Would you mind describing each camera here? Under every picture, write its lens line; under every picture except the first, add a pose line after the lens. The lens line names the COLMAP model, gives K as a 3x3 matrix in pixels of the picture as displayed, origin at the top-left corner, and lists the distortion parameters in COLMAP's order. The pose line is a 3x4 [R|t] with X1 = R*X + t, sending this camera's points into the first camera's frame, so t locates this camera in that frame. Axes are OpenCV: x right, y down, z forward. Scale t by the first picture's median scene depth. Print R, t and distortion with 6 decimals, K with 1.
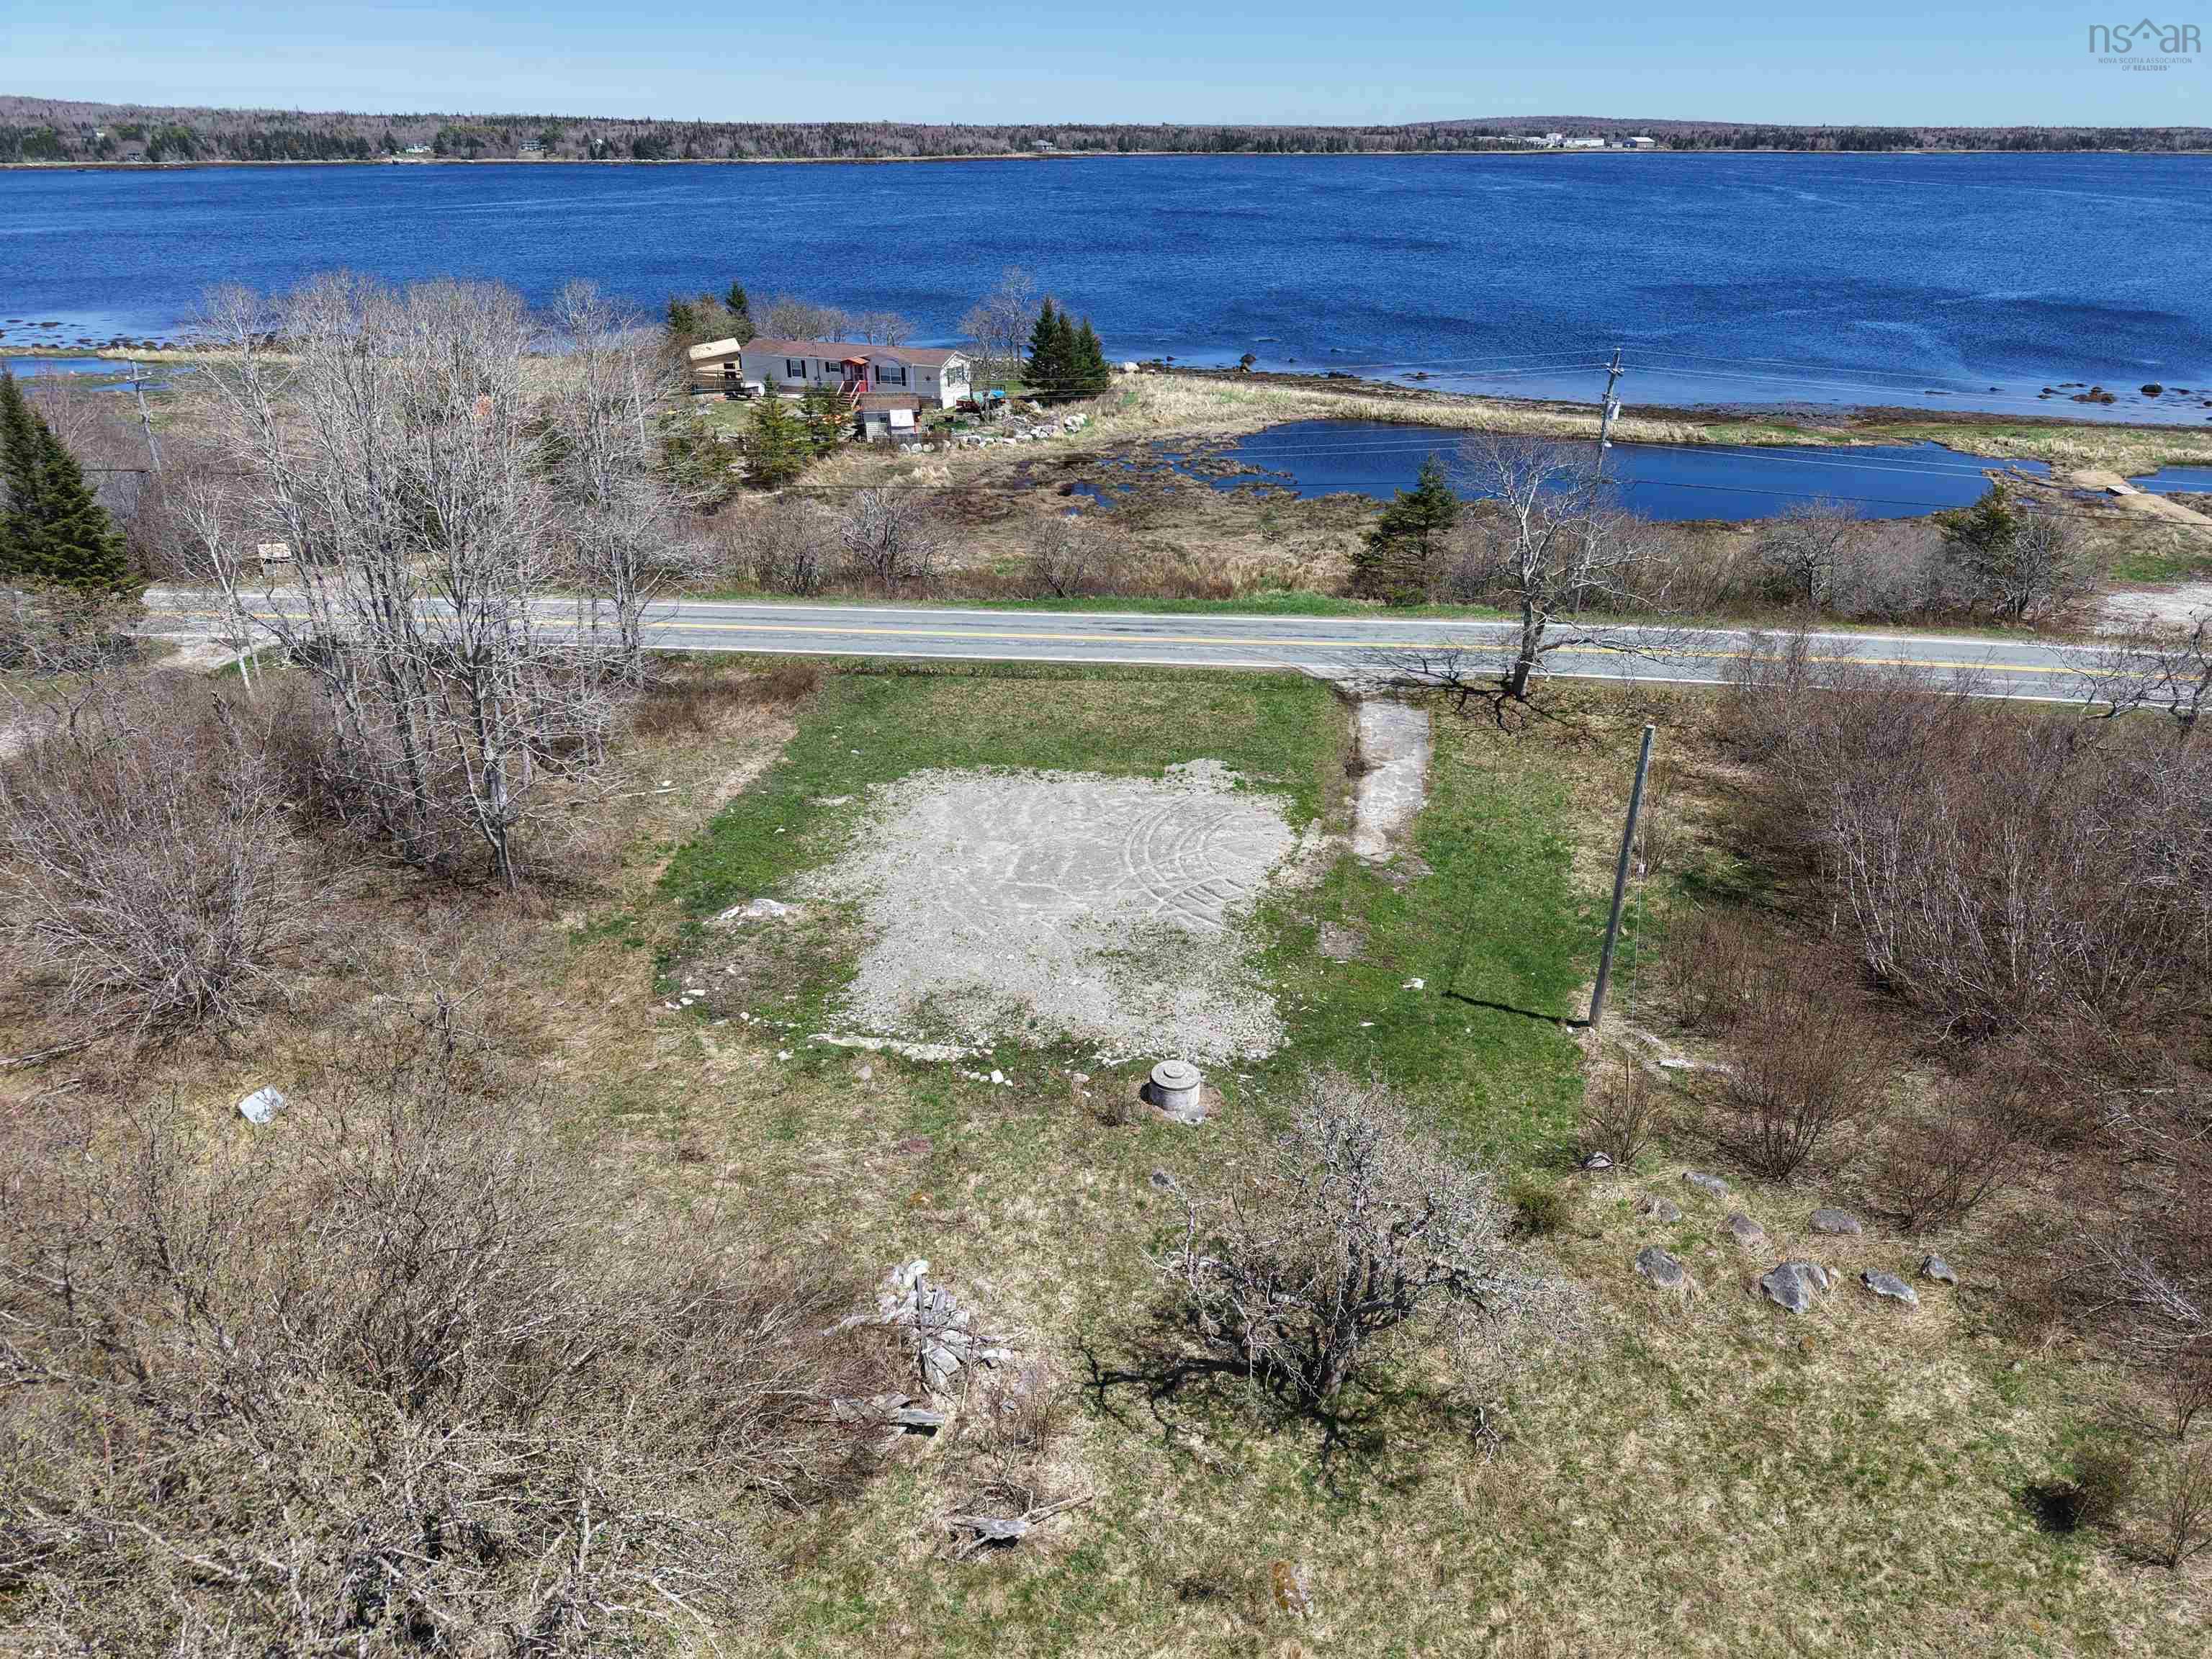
lens RADIAL K [[1459.0, 0, 1105.2], [0, 1459.0, 821.0], [0, 0, 1]] dist [0.029175, -0.048264]
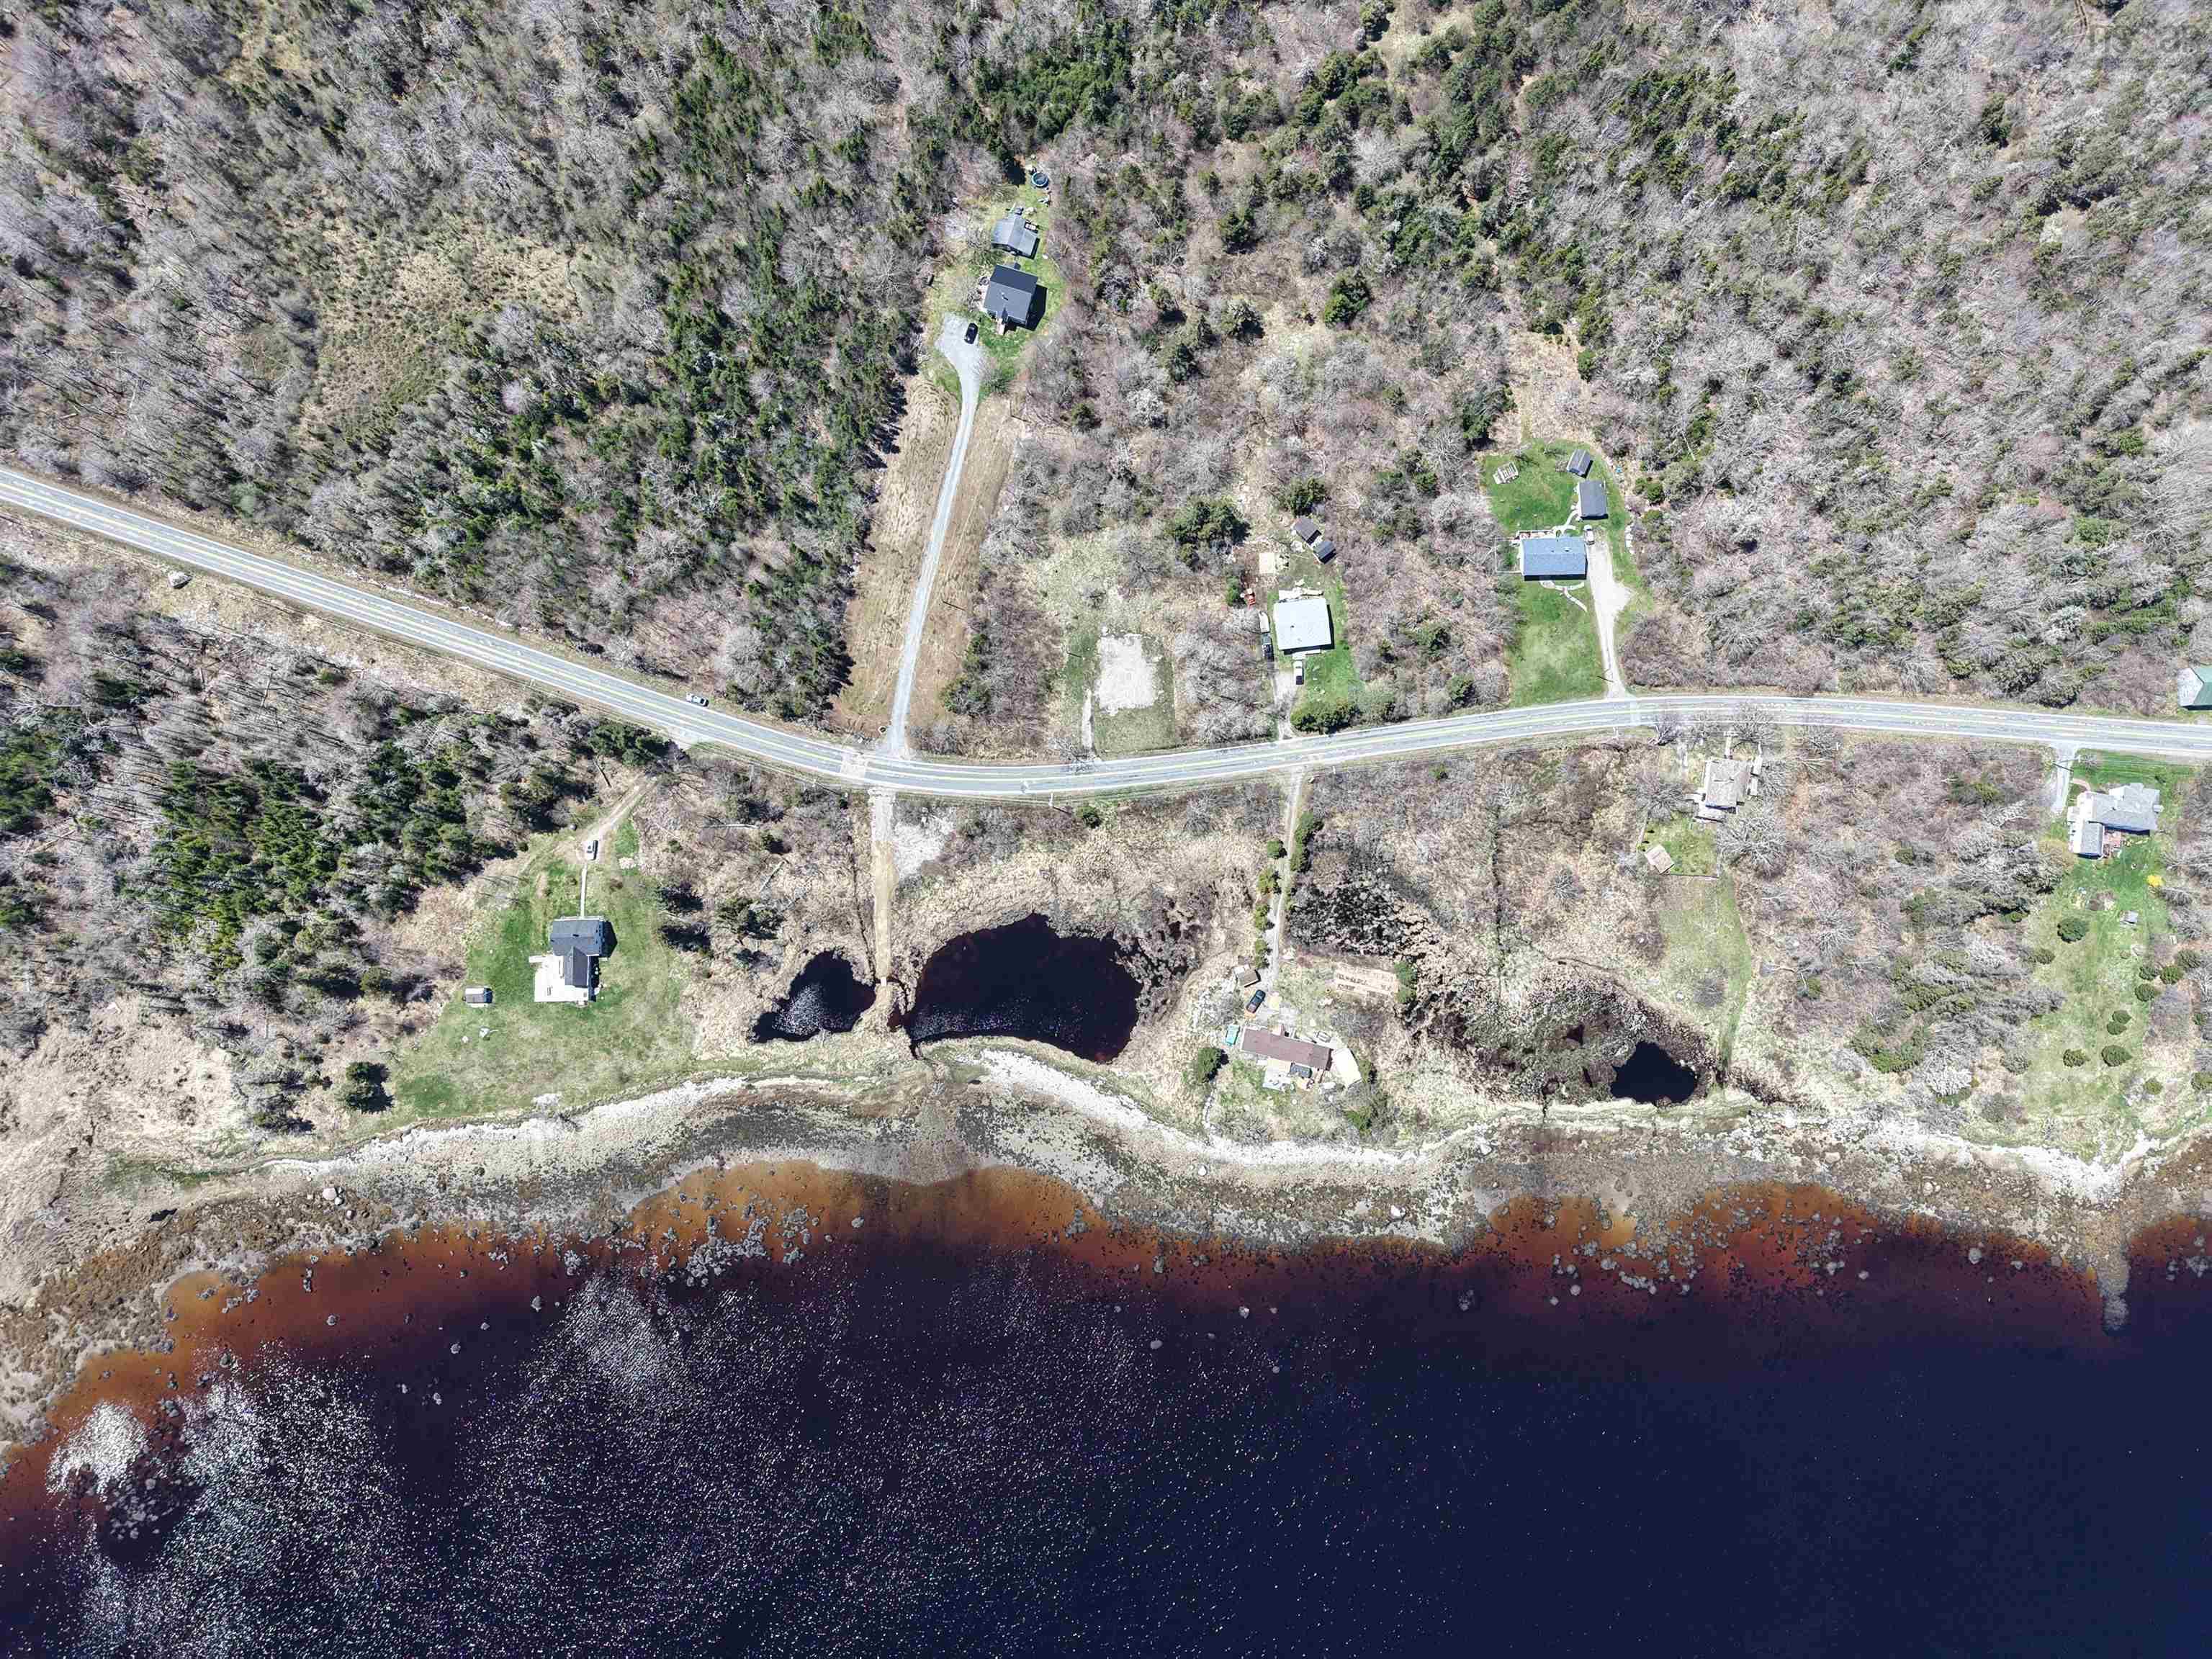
lens RADIAL K [[1459.0, 0, 1105.2], [0, 1459.0, 821.0], [0, 0, 1]] dist [0.029175, -0.048264]
pose [[-0.983254, 0.182014, -0.009095, 0.217238], [-0.077575, -0.372866, 0.924637, -5.532389], [0.164906, 0.909858, 0.380741, -0.992914]]
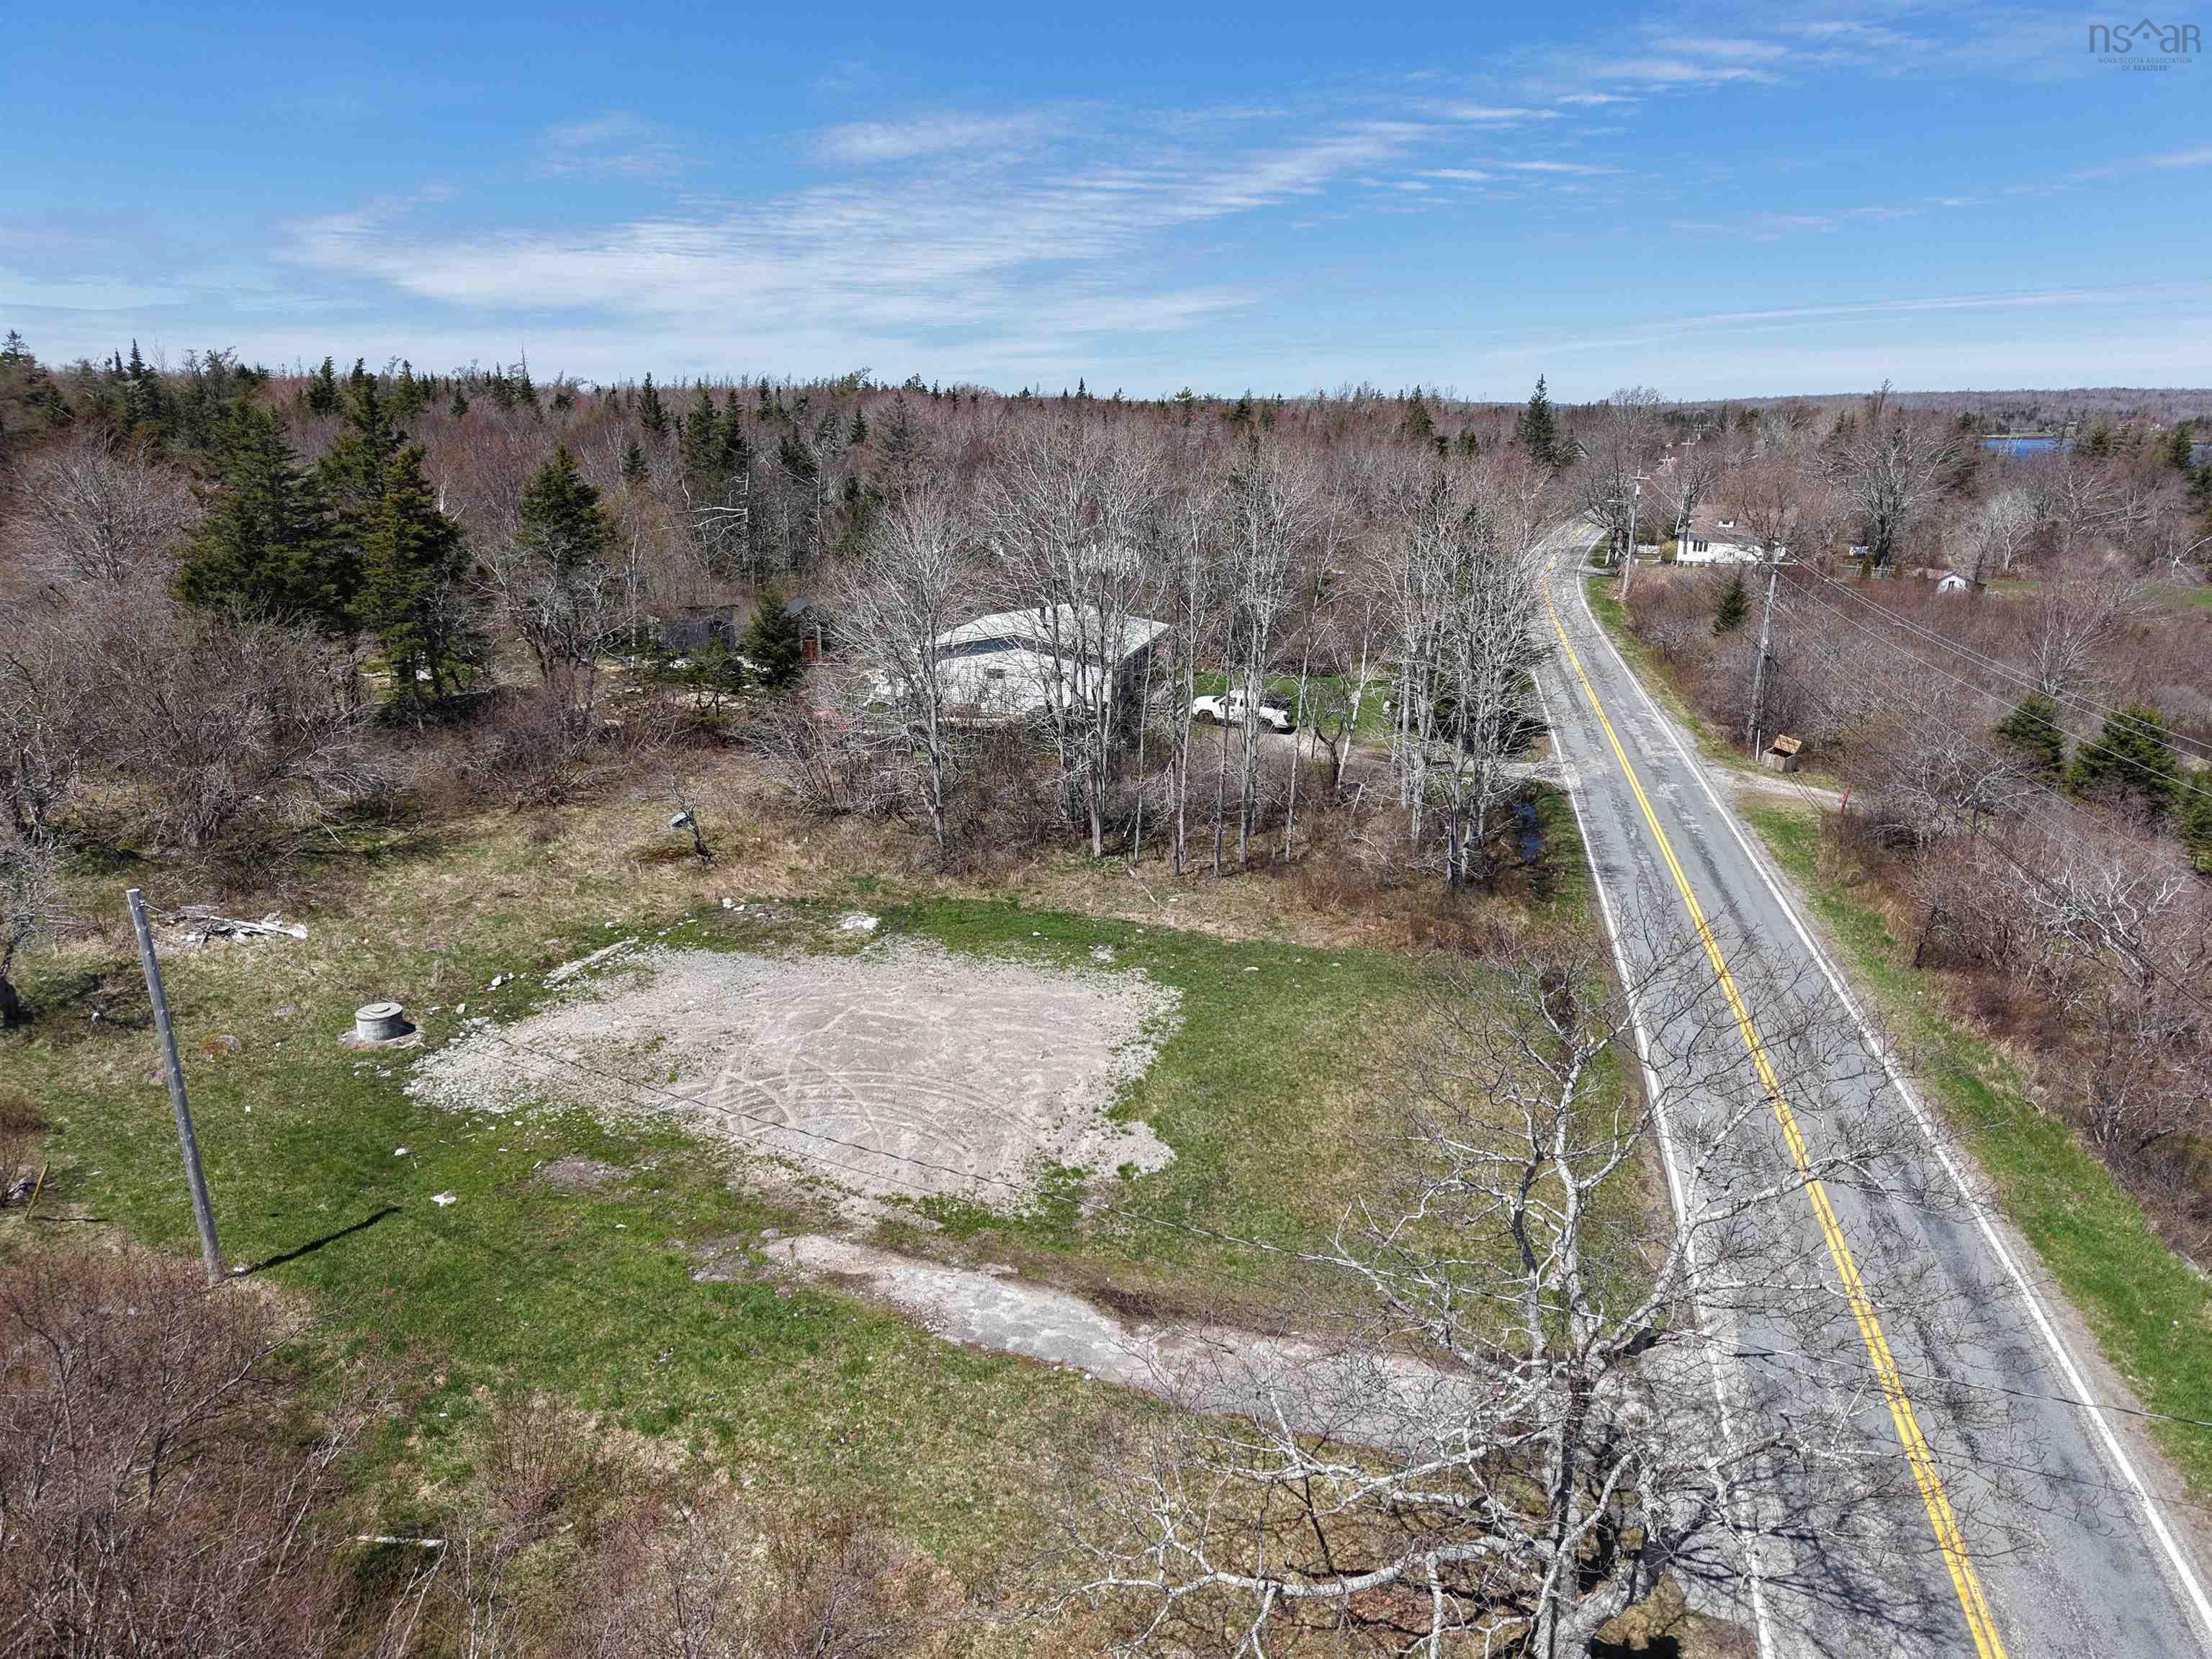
lens RADIAL K [[1459.0, 0, 1105.2], [0, 1459.0, 821.0], [0, 0, 1]] dist [0.029175, -0.048264]
pose [[-0.144595, 0.292007, -0.945423, 0.535961], [-0.419469, 0.847272, 0.325846, -0.306351], [0.896180, 0.443691, -0.000023, 0.749050]]
